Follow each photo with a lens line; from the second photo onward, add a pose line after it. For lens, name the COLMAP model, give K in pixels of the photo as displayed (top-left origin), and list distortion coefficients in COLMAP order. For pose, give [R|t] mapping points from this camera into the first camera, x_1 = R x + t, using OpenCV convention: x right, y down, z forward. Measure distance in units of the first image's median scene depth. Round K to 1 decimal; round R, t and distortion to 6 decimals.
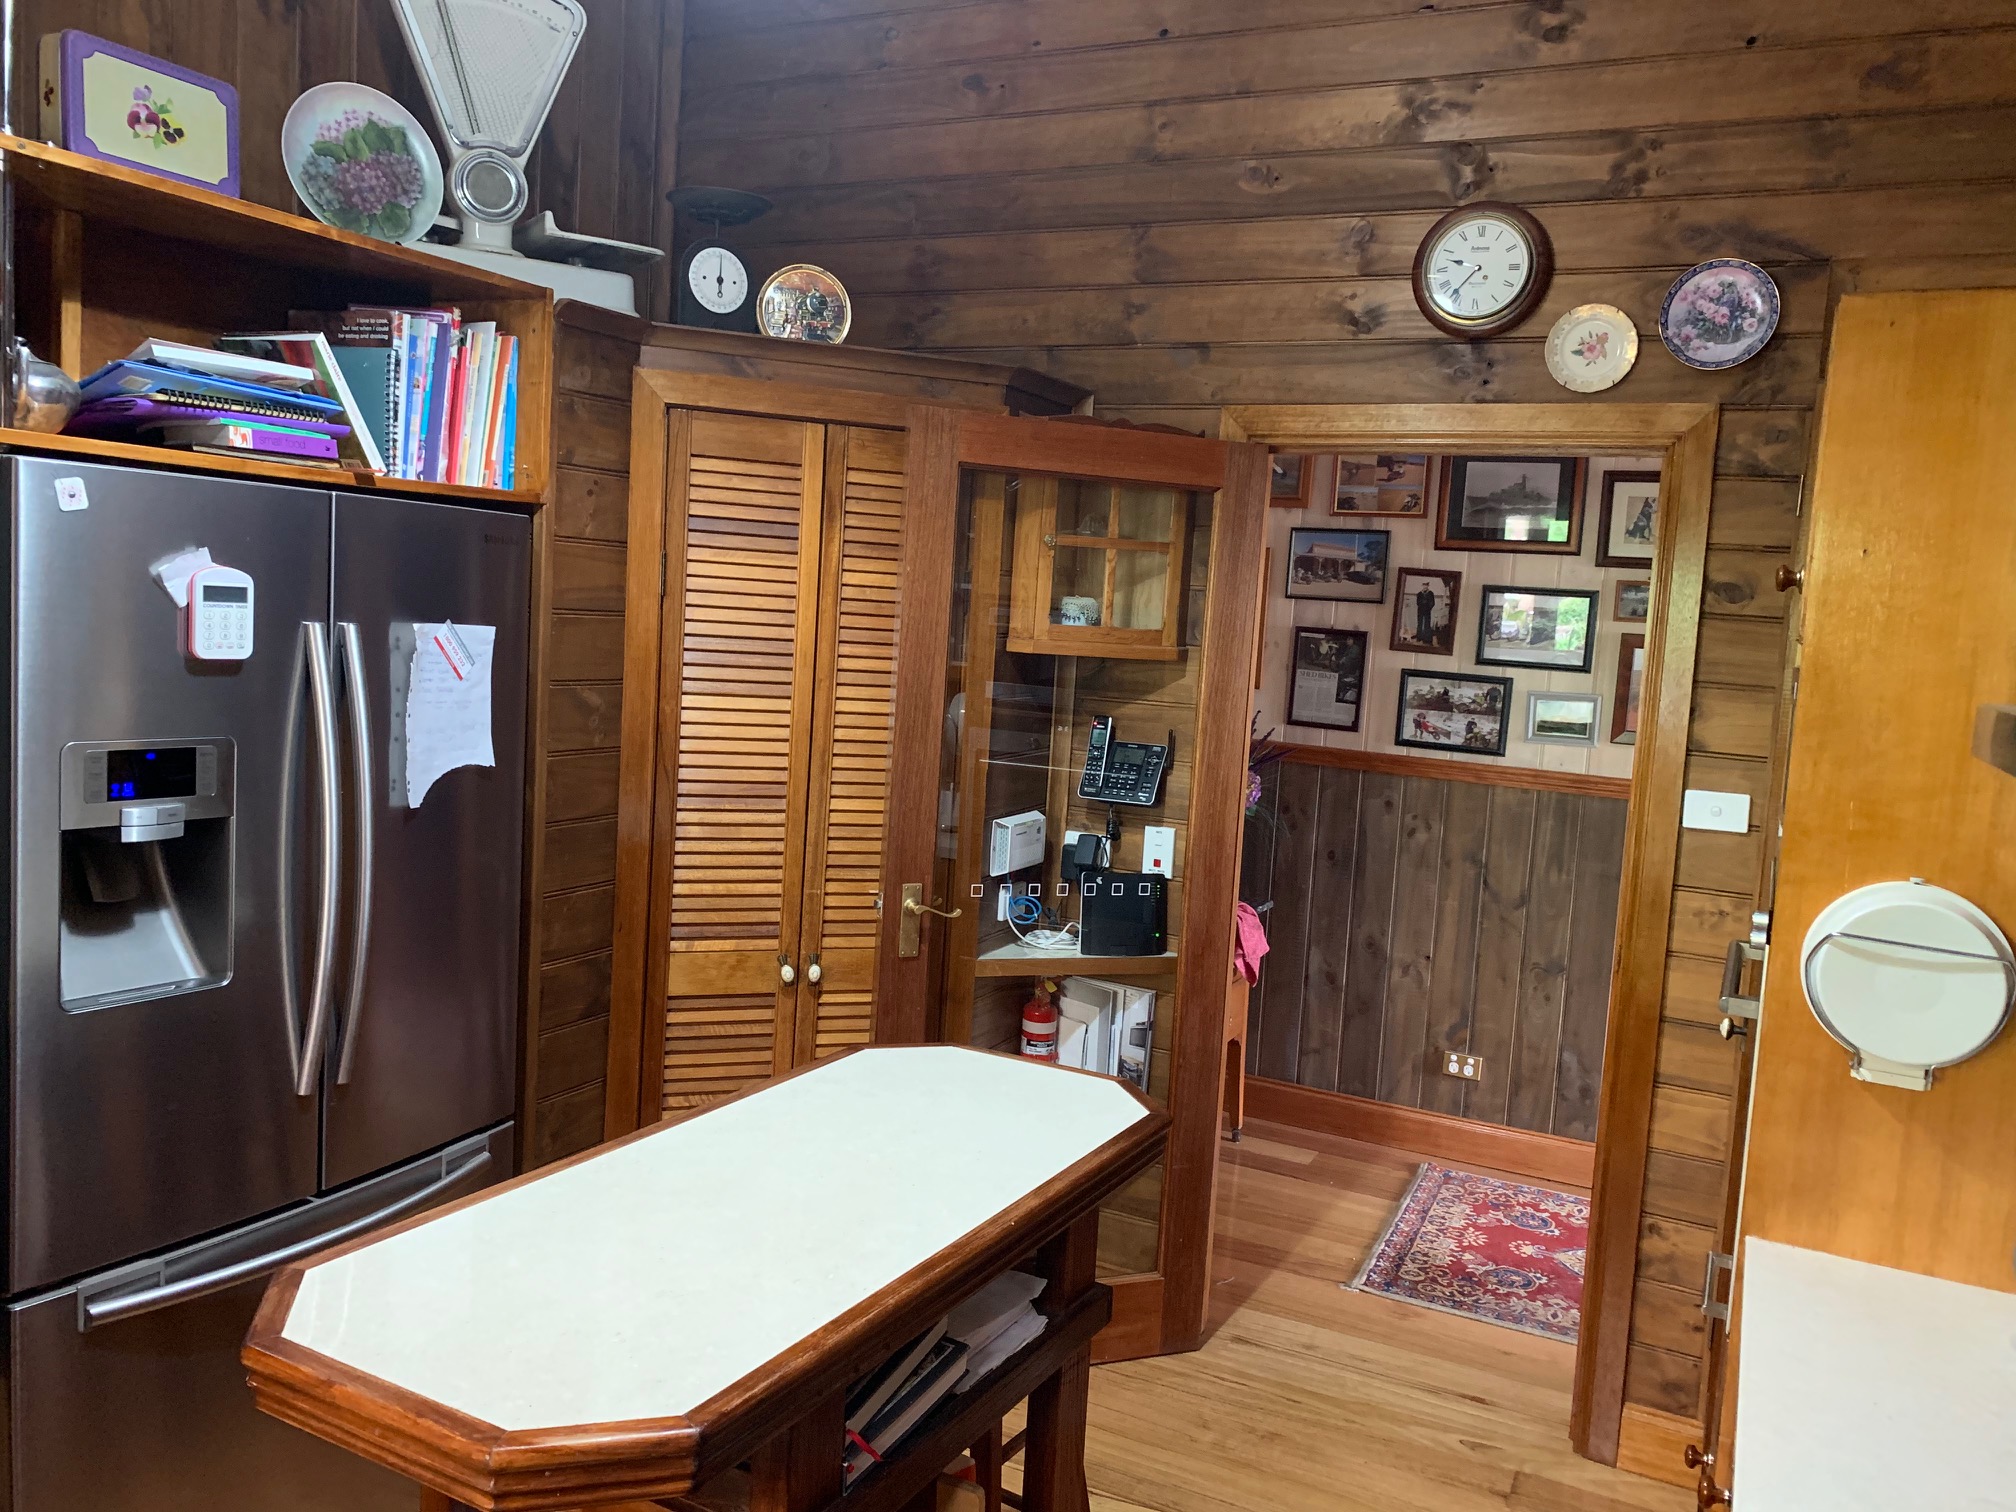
lens RADIAL K [[1537.7, 0, 1005.9], [0, 1537.7, 752.6], [0, 0, 1]] dist [0.045375, -0.020628]
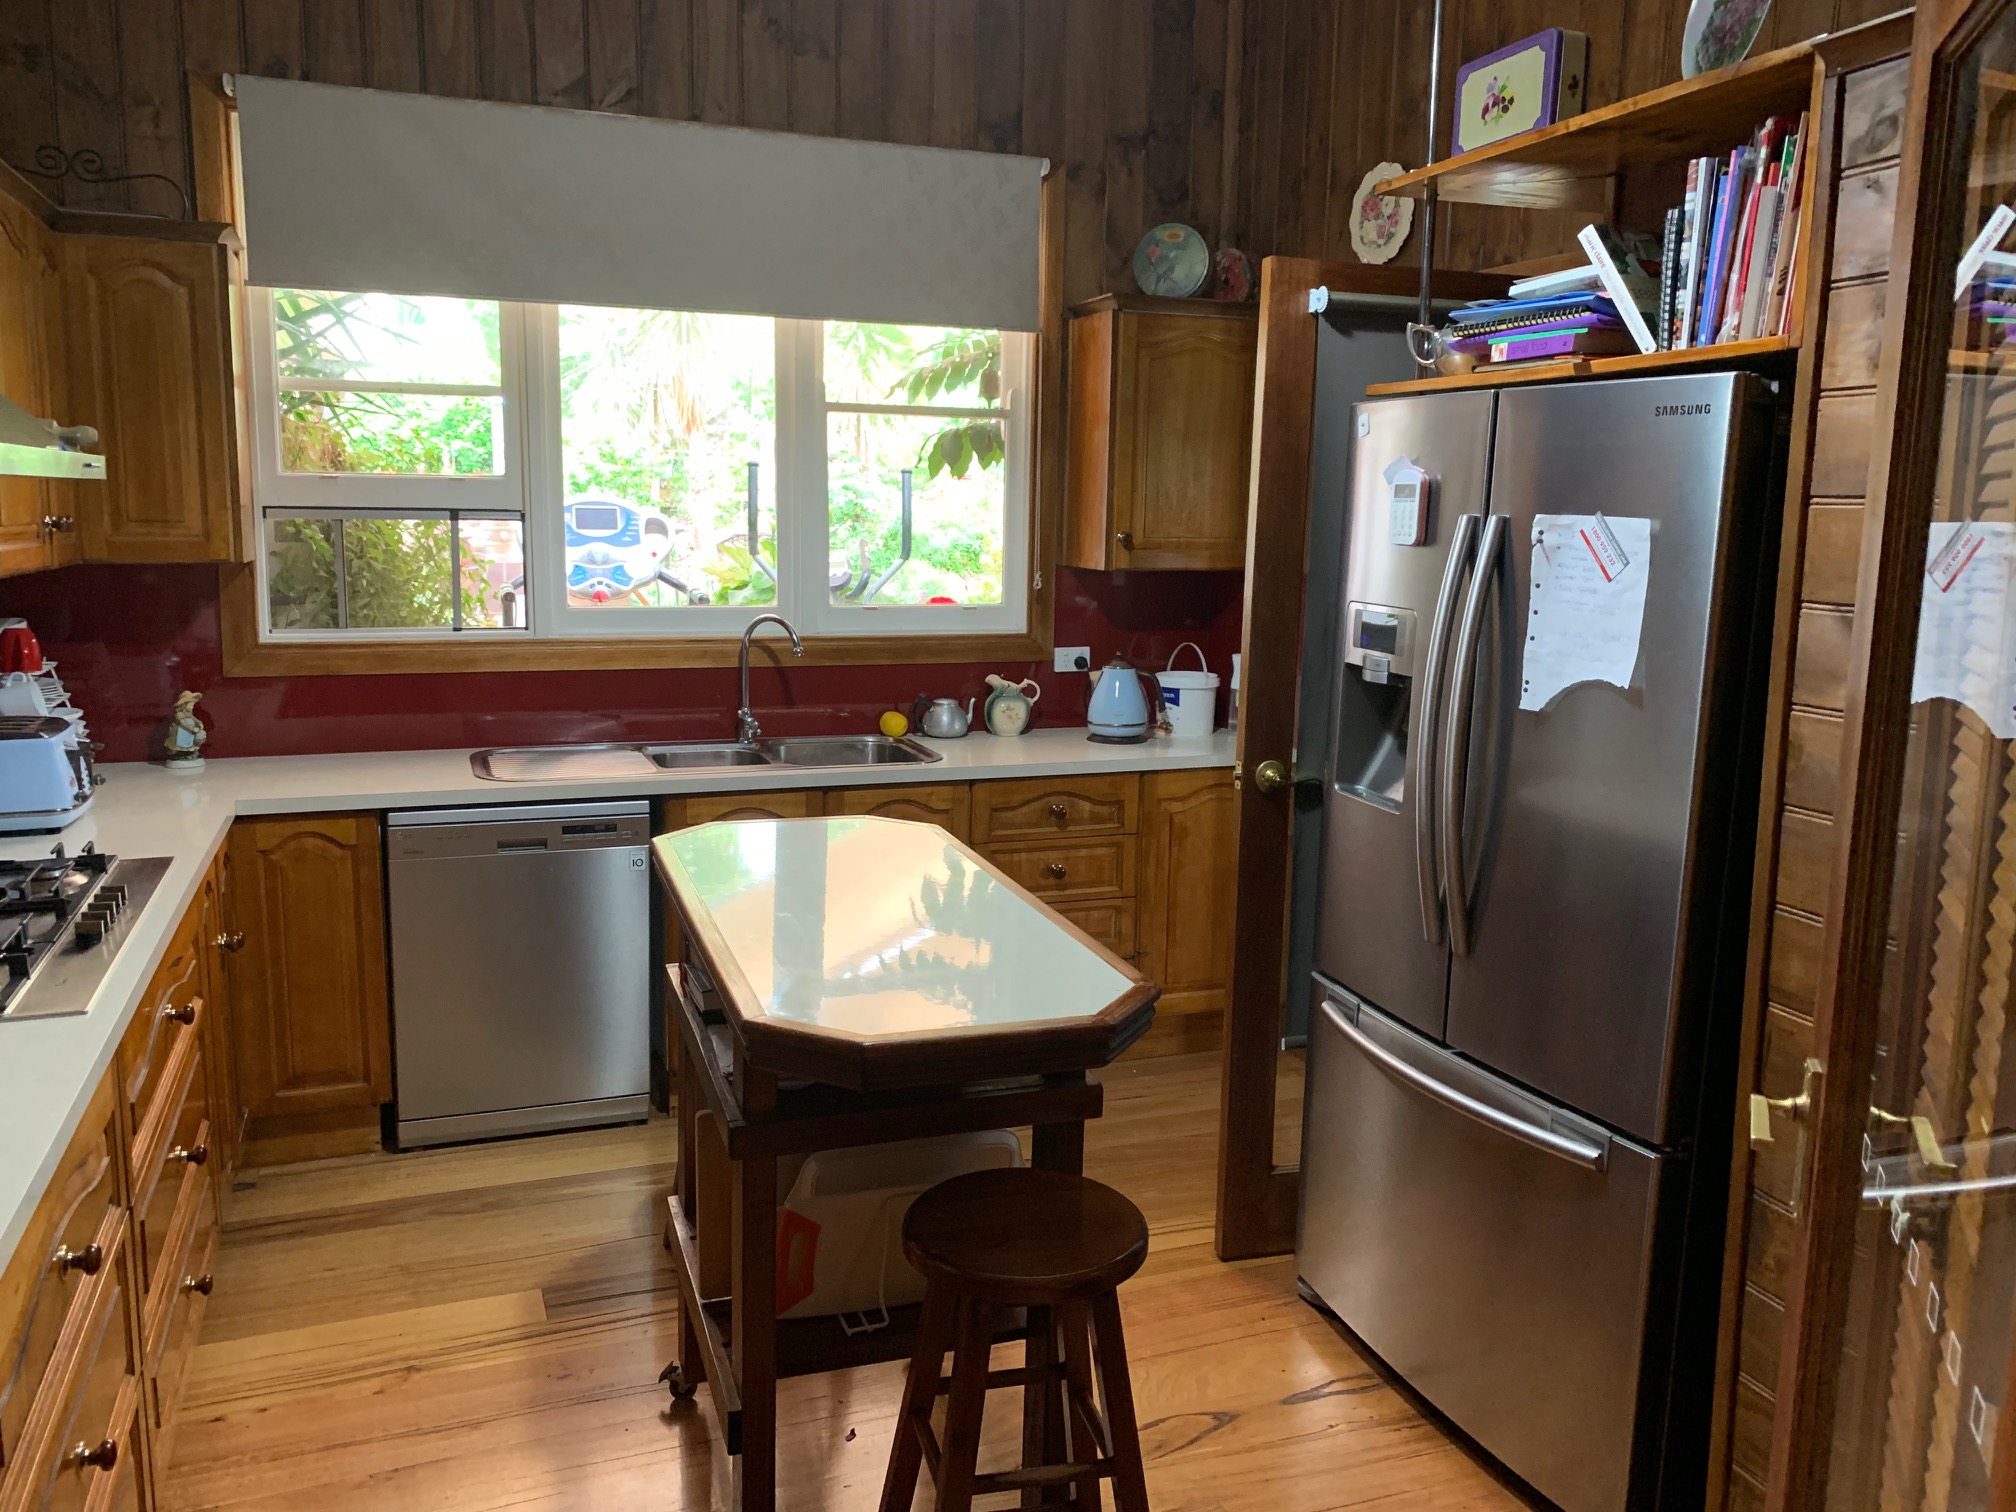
lens RADIAL K [[1537.7, 0, 1005.5], [0, 1537.7, 750.7], [0, 0, 1]] dist [0.045375, -0.020628]
pose [[-0.676626, 0.043848, -0.735020, 0.525167], [-0.127748, 0.976097, 0.175829, -0.064791], [0.725161, 0.212867, -0.654851, 1.368759]]
